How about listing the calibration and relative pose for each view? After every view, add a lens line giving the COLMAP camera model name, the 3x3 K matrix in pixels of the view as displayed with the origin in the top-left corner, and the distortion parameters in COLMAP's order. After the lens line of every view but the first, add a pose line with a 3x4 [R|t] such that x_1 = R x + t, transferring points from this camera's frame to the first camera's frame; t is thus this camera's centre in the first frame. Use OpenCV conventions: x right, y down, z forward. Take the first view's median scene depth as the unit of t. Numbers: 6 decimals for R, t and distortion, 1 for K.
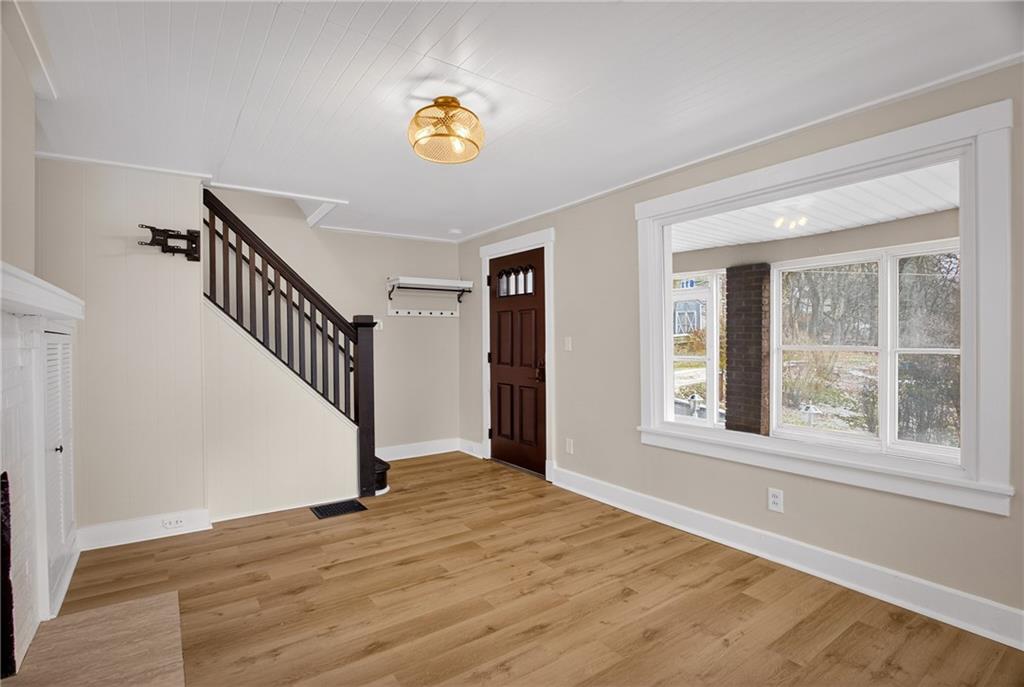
lens RADIAL K [[499.5, 0, 516.2], [0, 499.5, 343.4], [0, 0, 1]] dist [-0.035191, 0.007689]
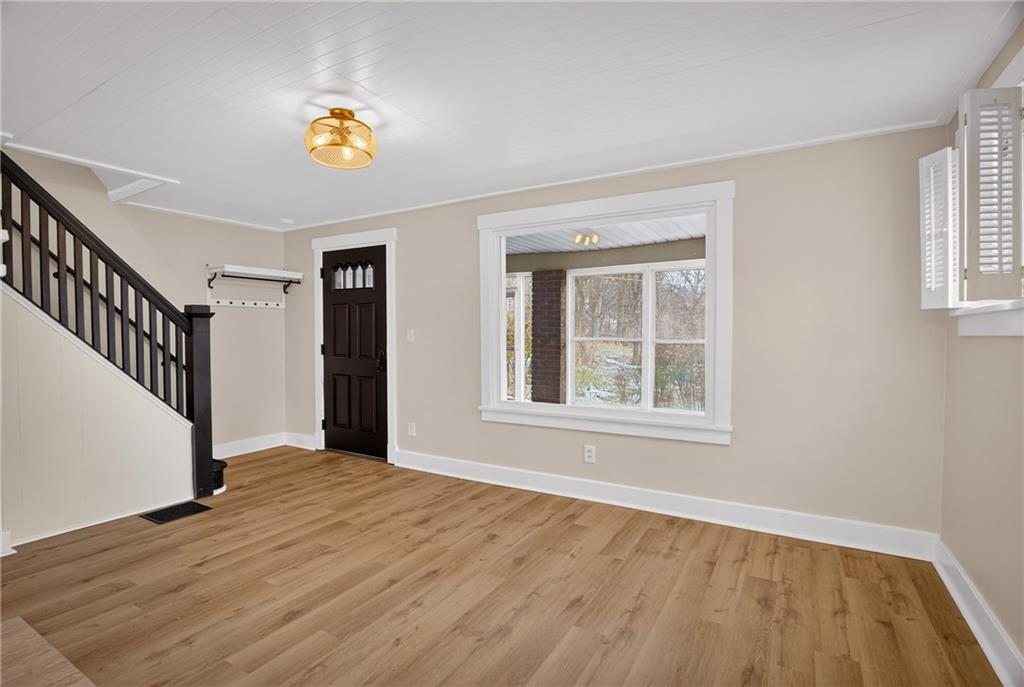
lens RADIAL K [[499.5, 0, 512.5], [0, 499.5, 343.0], [0, 0, 1]] dist [-0.035191, 0.007689]
pose [[0.912744, -0.004553, 0.408507, -0.179288], [-0.001186, 0.999904, 0.013794, 0.001941], [-0.408530, -0.013075, 0.912651, -0.111885]]
